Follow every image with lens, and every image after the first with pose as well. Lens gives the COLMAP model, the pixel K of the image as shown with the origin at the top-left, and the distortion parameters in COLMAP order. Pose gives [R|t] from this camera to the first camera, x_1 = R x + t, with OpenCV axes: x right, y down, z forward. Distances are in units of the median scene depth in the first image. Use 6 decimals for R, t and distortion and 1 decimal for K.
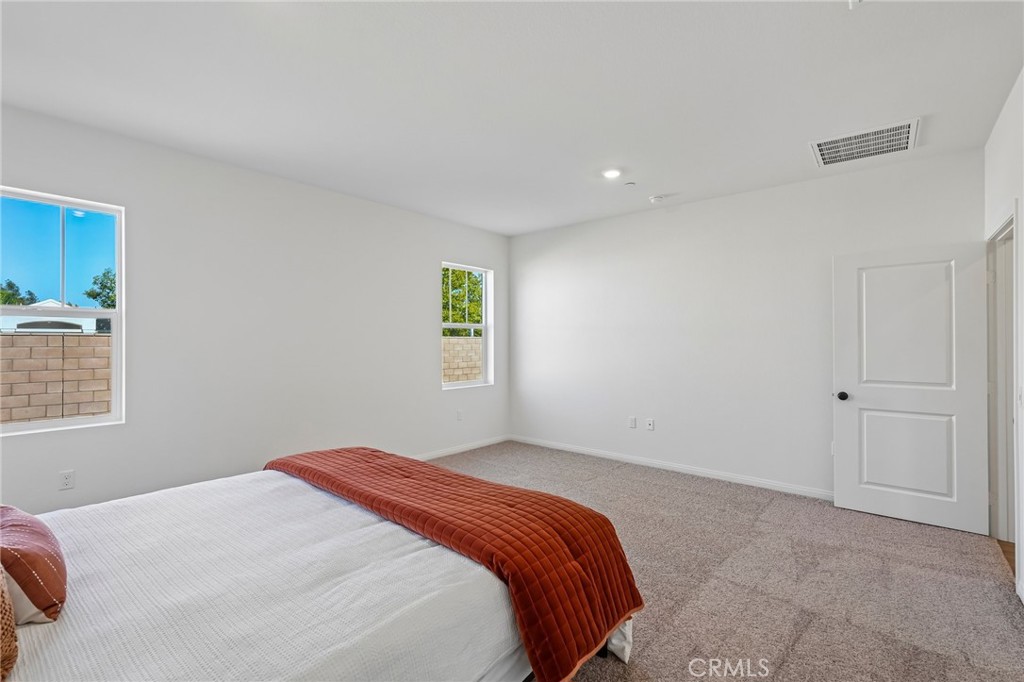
lens RADIAL K [[454.5, 0, 511.5], [0, 454.5, 342.2], [0, 0, 1]] dist [-0.001487, 0.000073]
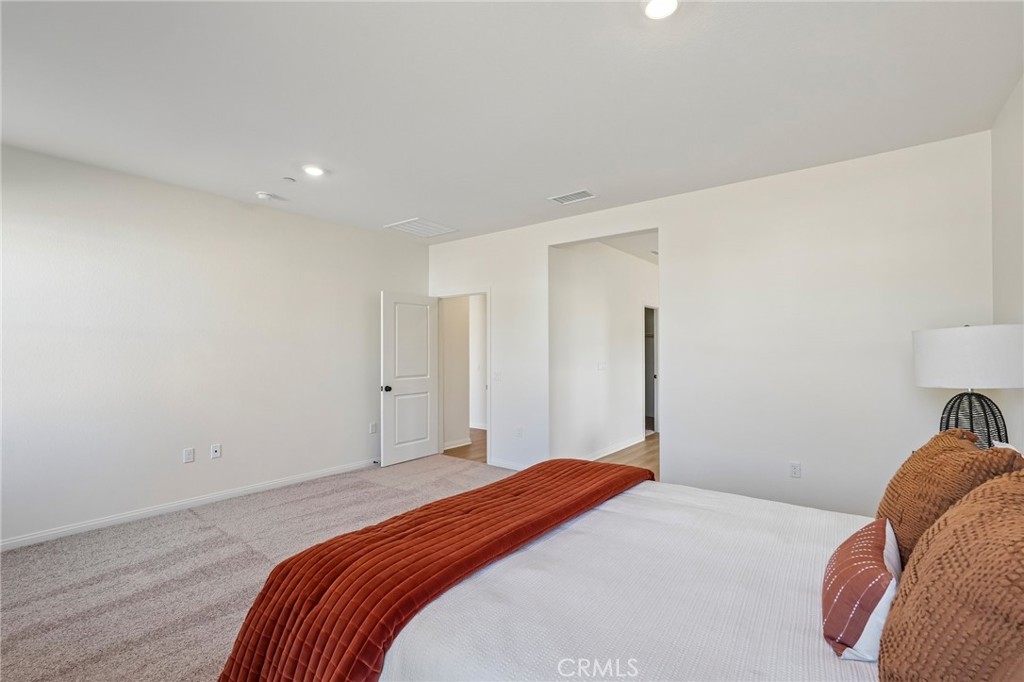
lens RADIAL K [[454.5, 0, 510.7], [0, 454.5, 344.9], [0, 0, 1]] dist [-0.001487, 0.000073]
pose [[-0.041014, 0.015364, 0.999040, -0.772024], [0.004906, 0.999873, -0.015176, 0.003251], [-0.999147, 0.004279, -0.041084, 0.693719]]
